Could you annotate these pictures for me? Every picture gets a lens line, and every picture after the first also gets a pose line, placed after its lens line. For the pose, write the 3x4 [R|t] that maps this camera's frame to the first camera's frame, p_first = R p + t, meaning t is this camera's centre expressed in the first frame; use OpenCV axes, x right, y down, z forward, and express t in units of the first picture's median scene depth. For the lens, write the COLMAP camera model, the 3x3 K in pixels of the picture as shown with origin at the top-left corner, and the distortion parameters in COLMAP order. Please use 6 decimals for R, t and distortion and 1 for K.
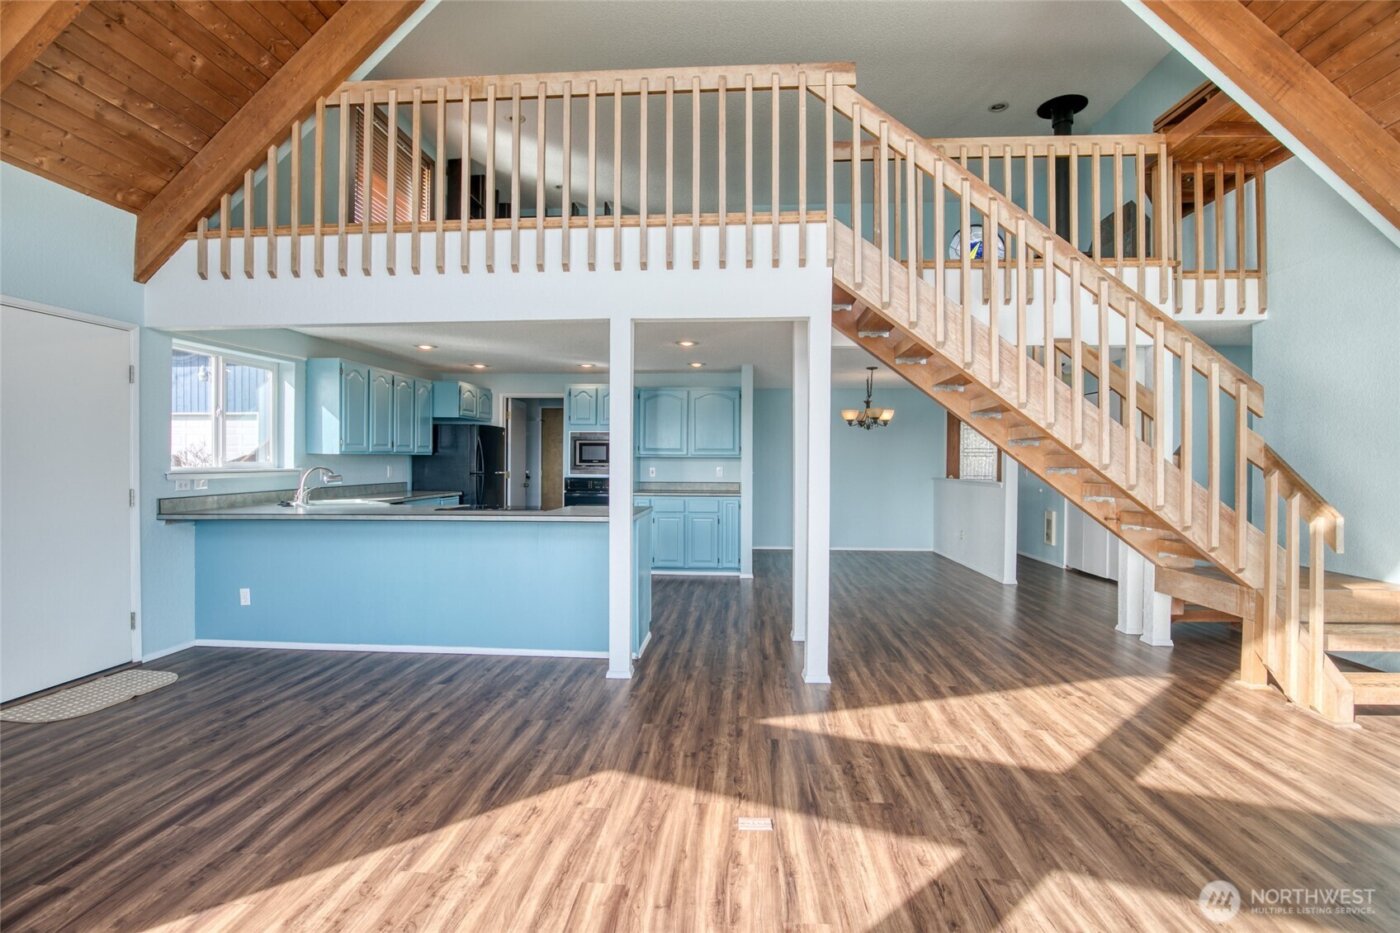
lens RADIAL K [[672.2, 0, 685.2], [0, 672.2, 483.1], [0, 0, 1]] dist [-0.001271, 0.000650]
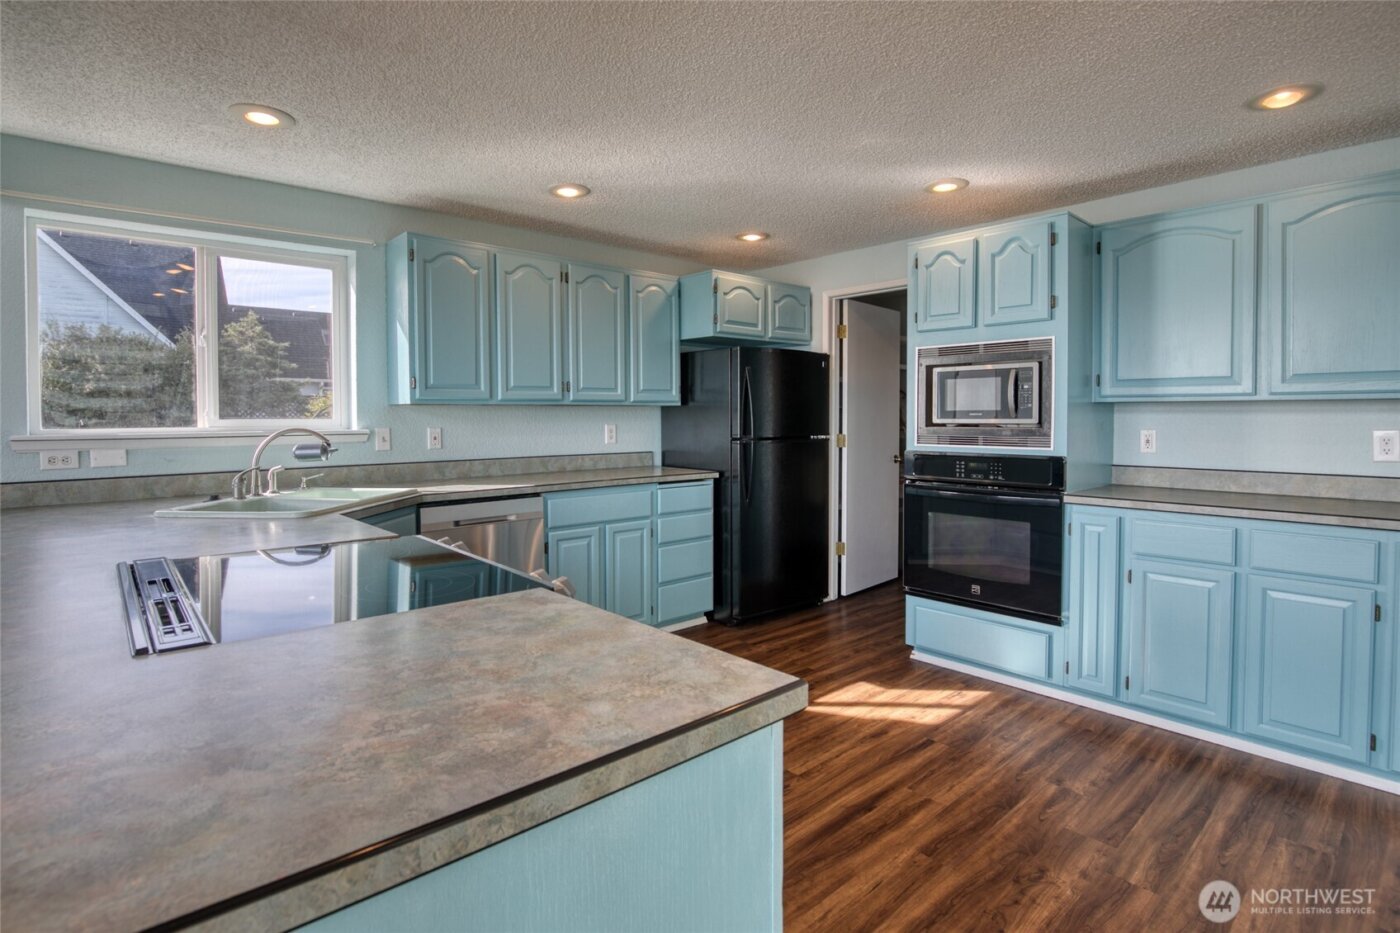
lens RADIAL K [[690.7, 0, 704.7], [0, 690.7, 436.9], [0, 0, 1]] dist [-0.002222, -0.000350]
pose [[0.731479, 0.013814, -0.681724, 0.039025], [-0.017049, 0.999853, 0.001966, -0.016639], [0.681651, 0.010184, 0.731607, 0.568376]]
